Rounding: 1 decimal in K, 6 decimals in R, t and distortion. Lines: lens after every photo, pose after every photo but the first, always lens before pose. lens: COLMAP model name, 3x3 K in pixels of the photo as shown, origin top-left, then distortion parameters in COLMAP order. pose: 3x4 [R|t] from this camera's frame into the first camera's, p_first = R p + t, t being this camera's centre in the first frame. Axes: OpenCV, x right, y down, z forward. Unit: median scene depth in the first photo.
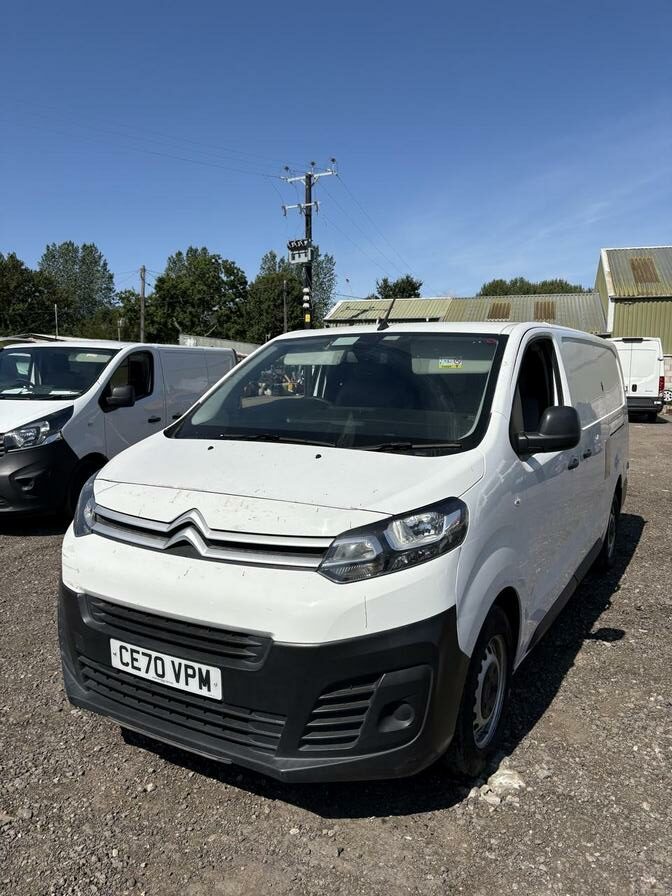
lens RADIAL K [[680.3, 0, 334.4], [0, 680.3, 449.6], [0, 0, 1]] dist [0.025205, -0.013305]
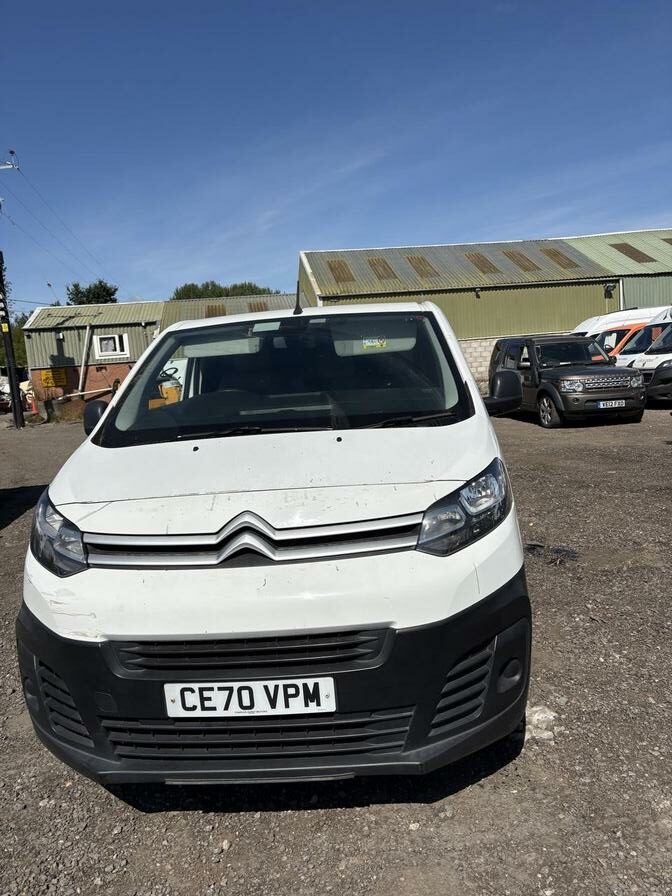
lens RADIAL K [[680.3, 0, 336.3], [0, 680.3, 446.4], [0, 0, 1]] dist [0.025205, -0.013305]
pose [[0.895718, -0.121686, 0.427647, -0.439282], [0.127109, 0.991760, 0.015971, 0.004000], [-0.426066, 0.040053, 0.903805, 0.144982]]
